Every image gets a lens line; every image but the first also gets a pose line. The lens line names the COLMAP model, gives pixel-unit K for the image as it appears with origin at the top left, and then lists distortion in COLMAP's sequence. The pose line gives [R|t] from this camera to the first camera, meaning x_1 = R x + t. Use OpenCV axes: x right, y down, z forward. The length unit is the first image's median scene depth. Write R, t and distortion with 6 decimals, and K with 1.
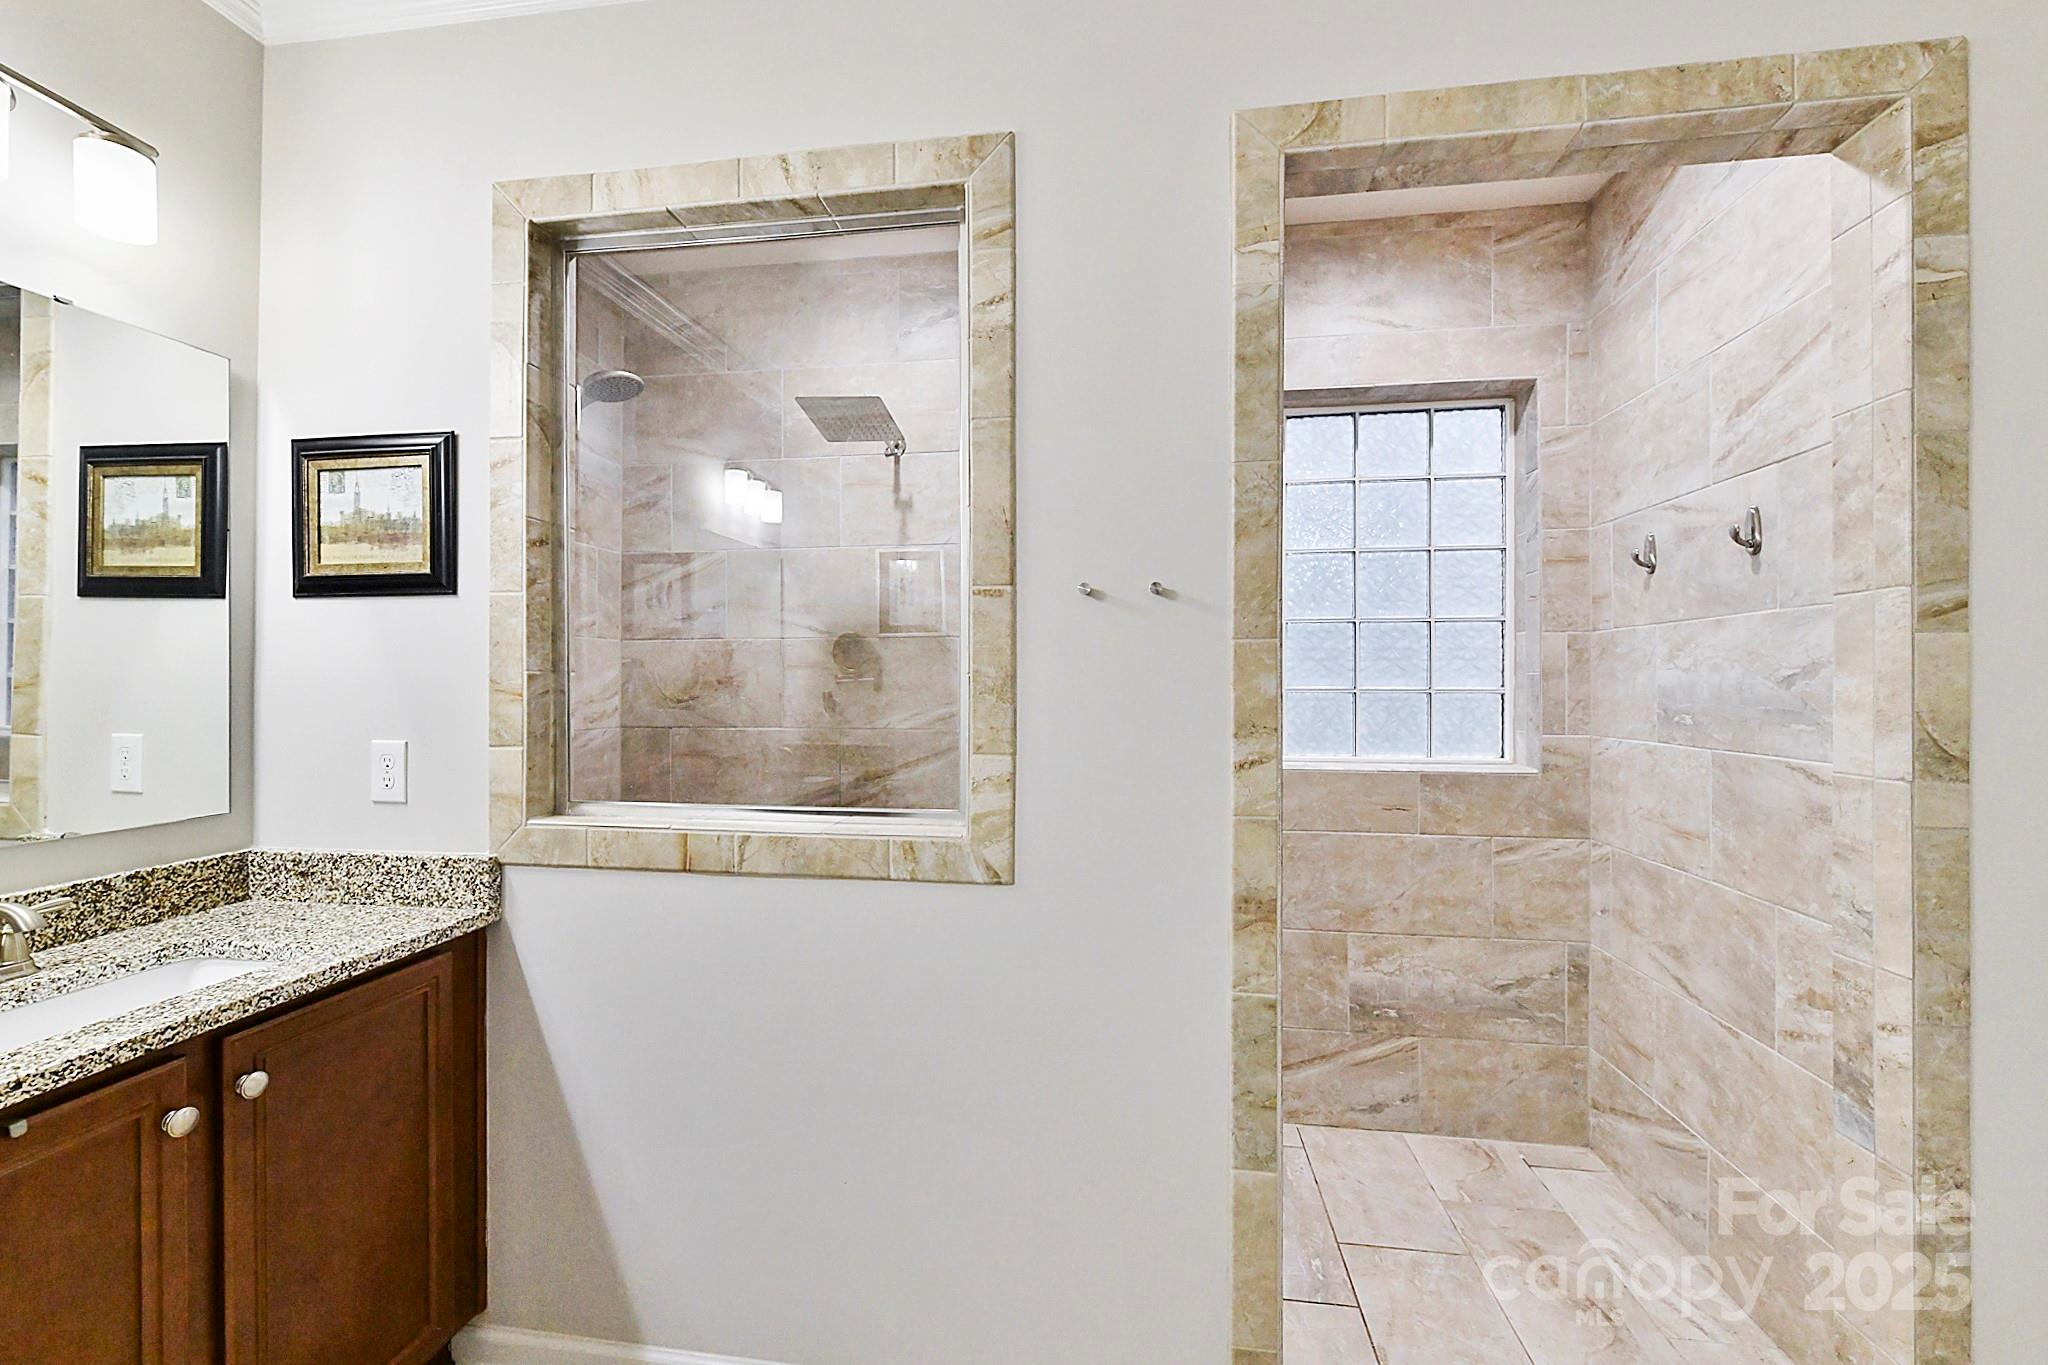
lens RADIAL K [[815.0, 0, 1027.0], [0, 815.0, 685.1], [0, 0, 1]] dist [0.010979, -0.000218]
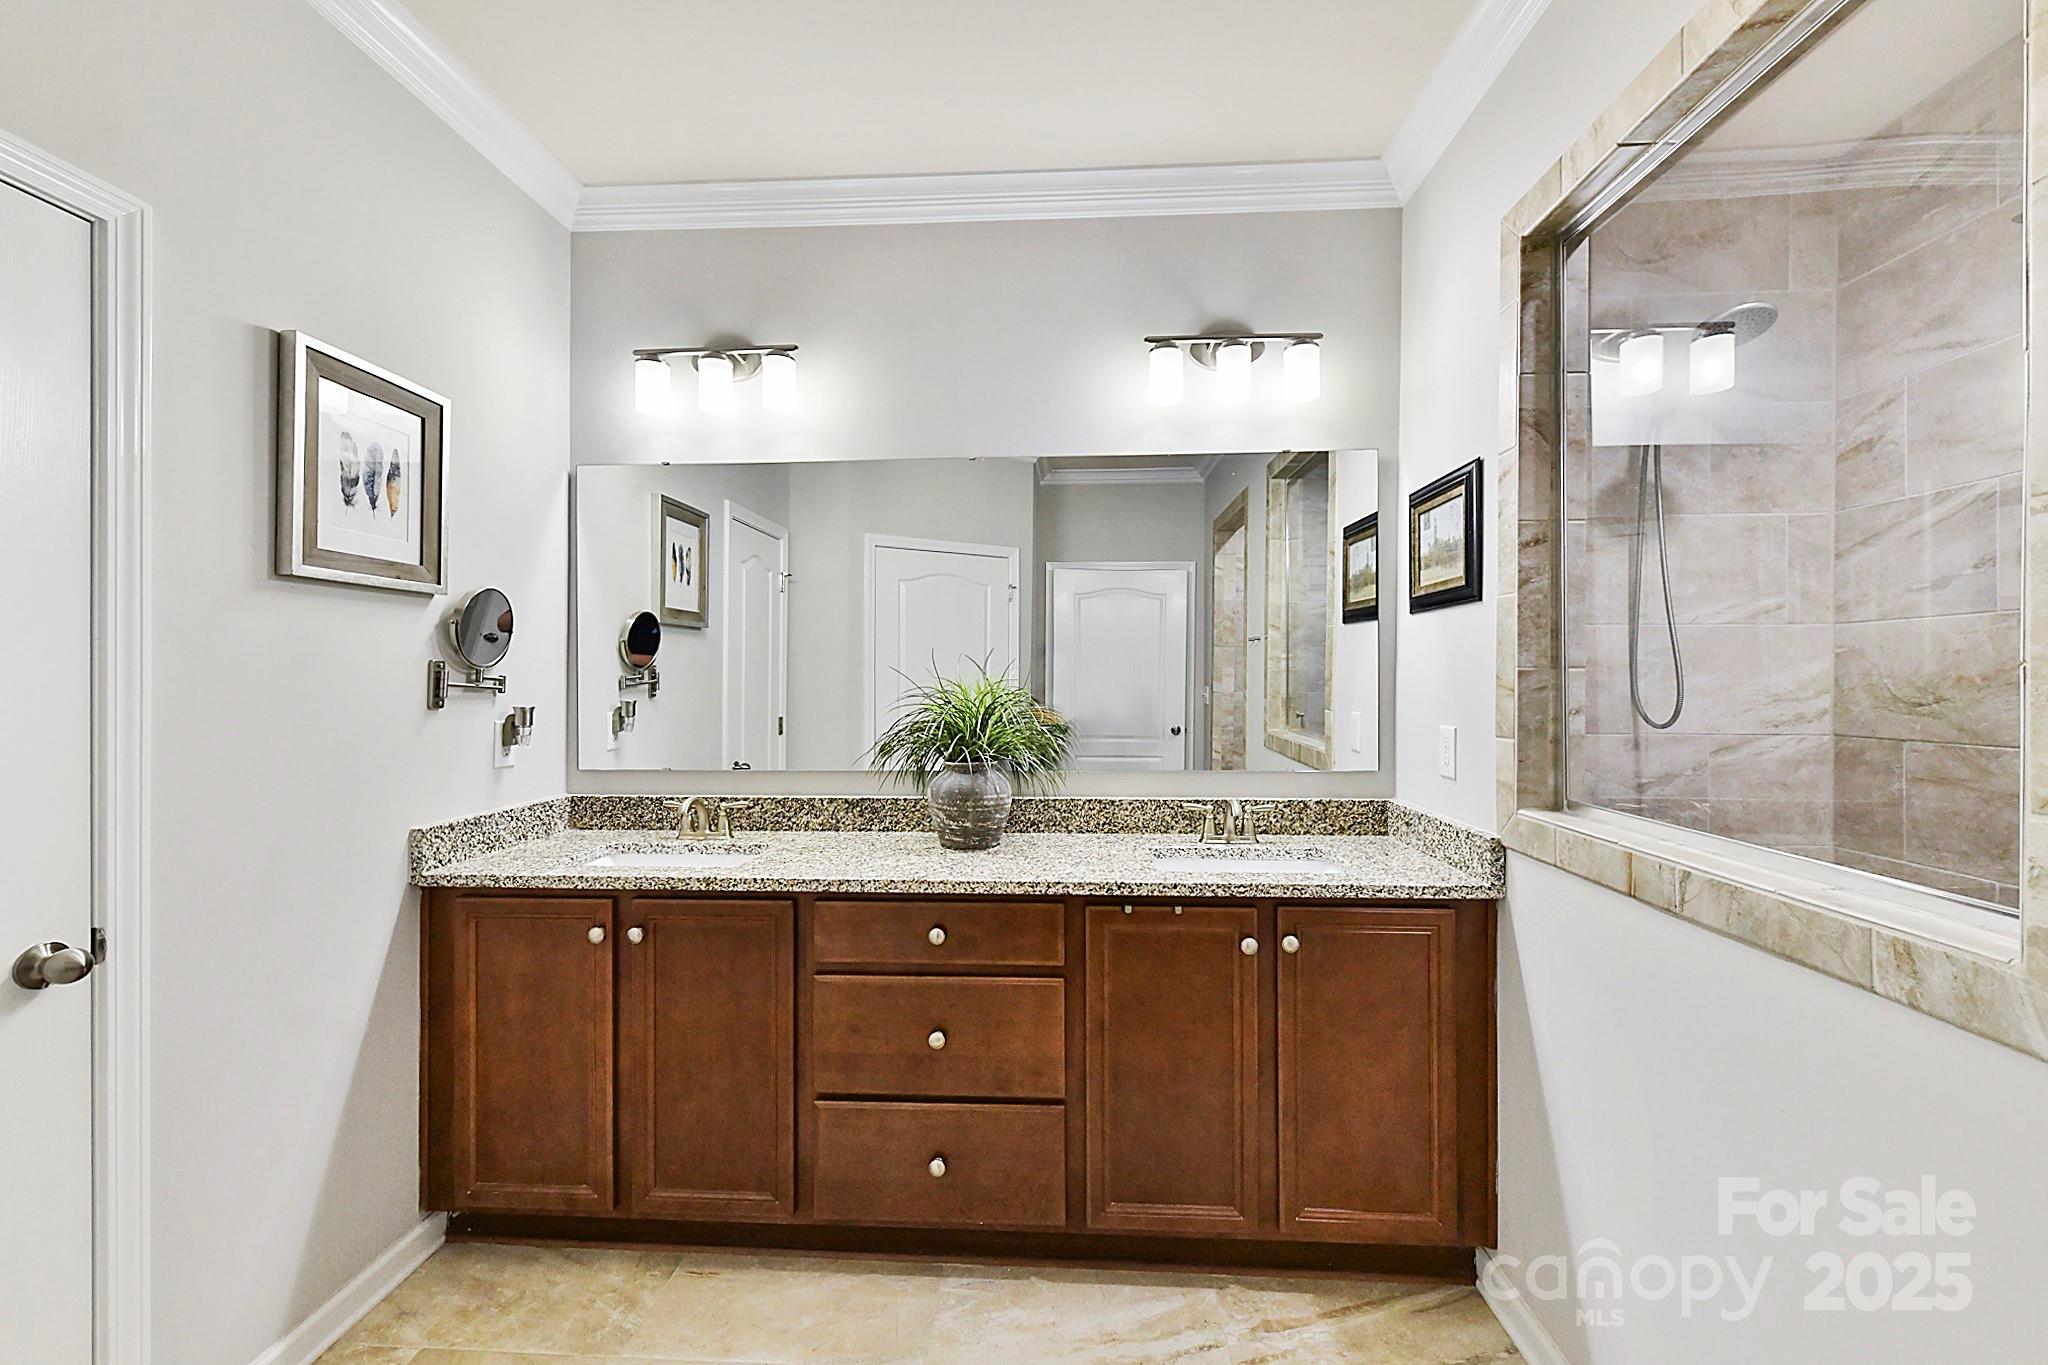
lens RADIAL K [[815.0, 0, 1026.2], [0, 815.0, 677.5], [0, 0, 1]] dist [0.010979, -0.000218]
pose [[0.100476, -0.001074, -0.994939, 0.368208], [-0.002495, 0.999996, -0.001331, -0.001323], [0.994936, 0.002616, 0.100473, 0.264937]]
